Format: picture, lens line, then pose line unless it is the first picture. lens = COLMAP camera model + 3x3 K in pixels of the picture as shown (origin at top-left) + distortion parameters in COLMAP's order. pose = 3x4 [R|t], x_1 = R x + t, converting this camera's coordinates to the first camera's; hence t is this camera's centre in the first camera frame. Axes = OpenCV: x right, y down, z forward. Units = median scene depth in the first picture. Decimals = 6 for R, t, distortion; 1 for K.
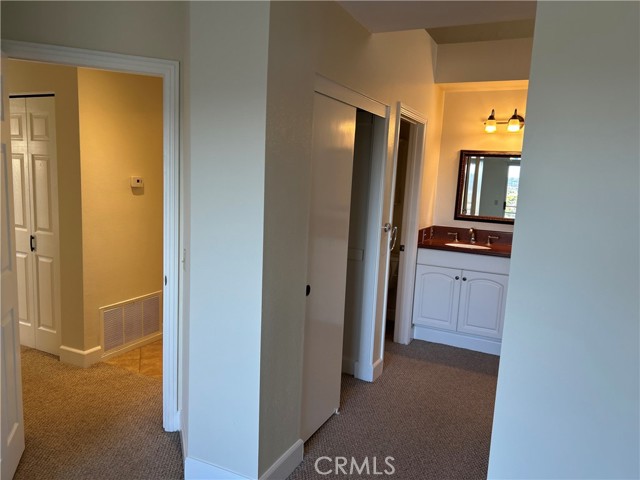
lens RADIAL K [[480.2, 0, 322.3], [0, 480.2, 240.8], [0, 0, 1]] dist [0.044214, -0.061617]
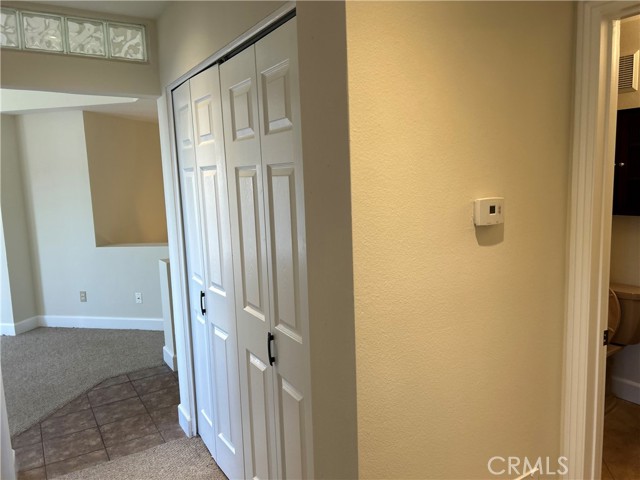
lens RADIAL K [[480.2, 0, 322.3], [0, 480.2, 240.8], [0, 0, 1]] dist [0.044214, -0.061617]
pose [[0.837757, -0.007342, -0.545994, -0.293615], [0.000030, 0.999910, -0.013401, -0.096377], [0.546044, 0.011210, 0.837682, 0.624676]]
